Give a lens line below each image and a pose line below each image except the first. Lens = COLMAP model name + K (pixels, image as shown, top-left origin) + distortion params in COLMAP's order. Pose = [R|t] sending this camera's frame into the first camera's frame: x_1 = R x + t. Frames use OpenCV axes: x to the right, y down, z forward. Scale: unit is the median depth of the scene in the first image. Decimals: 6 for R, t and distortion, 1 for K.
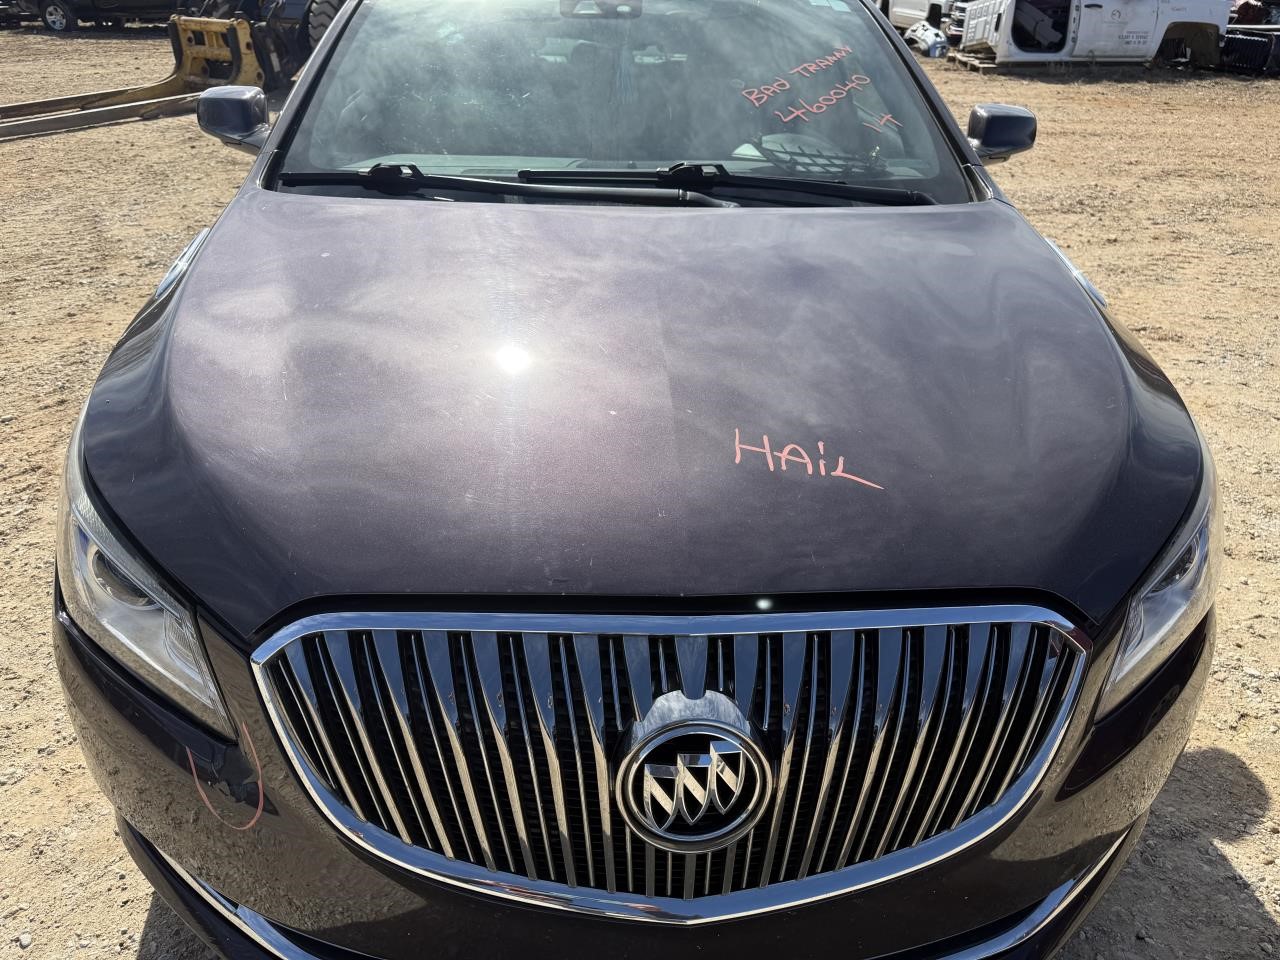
lens RADIAL K [[927.6, 0, 640.0], [0, 927.6, 480.0], [0, 0, 1]] dist [-0.002321, 0.001624]
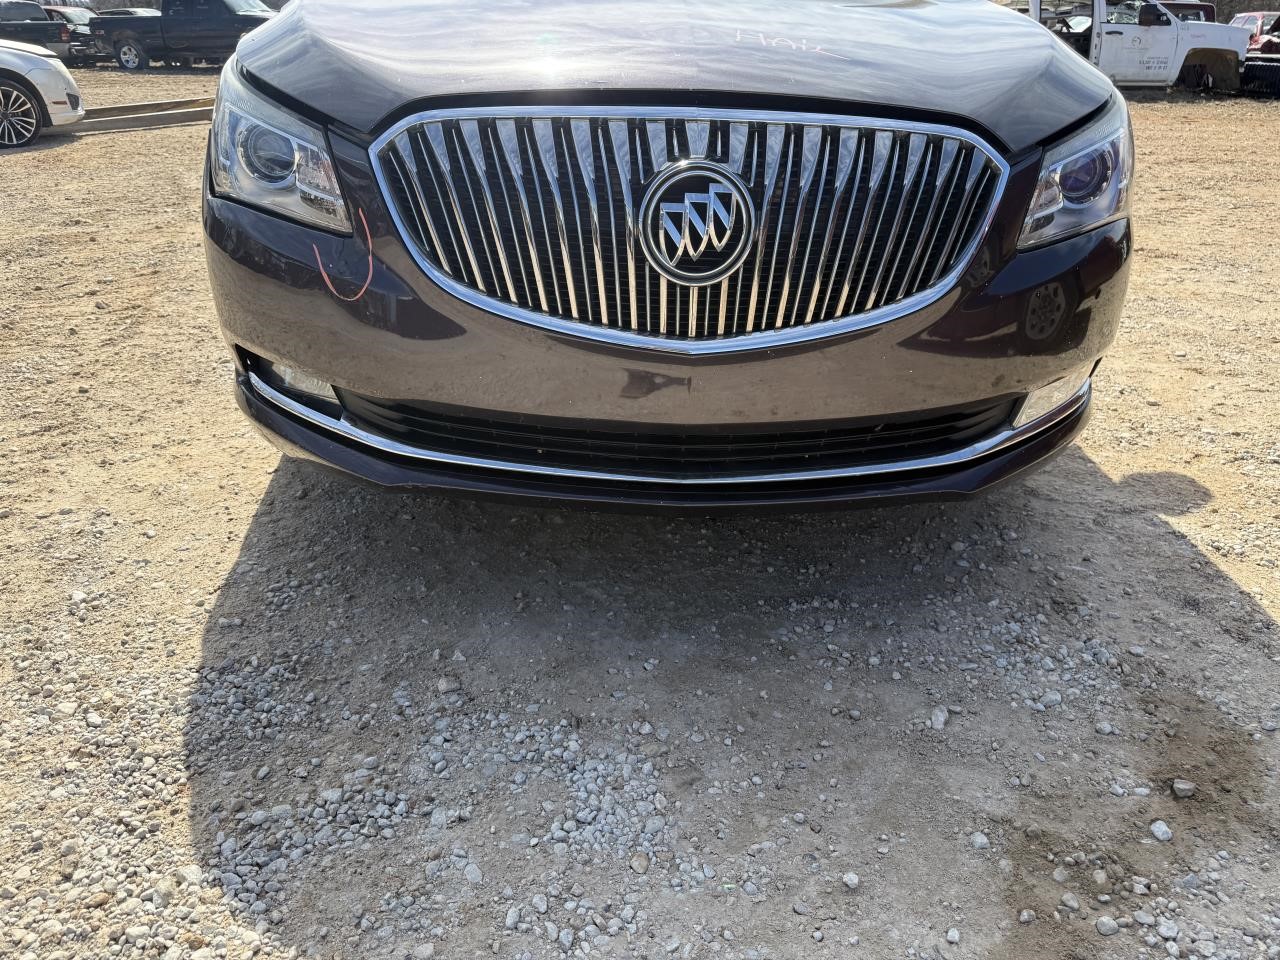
lens RADIAL K [[927.6, 0, 640.0], [0, 927.6, 480.0], [0, 0, 1]] dist [-0.002321, 0.001624]
pose [[0.999285, 0.015739, -0.034391, 0.007446], [-0.017749, 0.998102, -0.058962, 0.208490], [0.033397, 0.059530, 0.997668, -0.083422]]
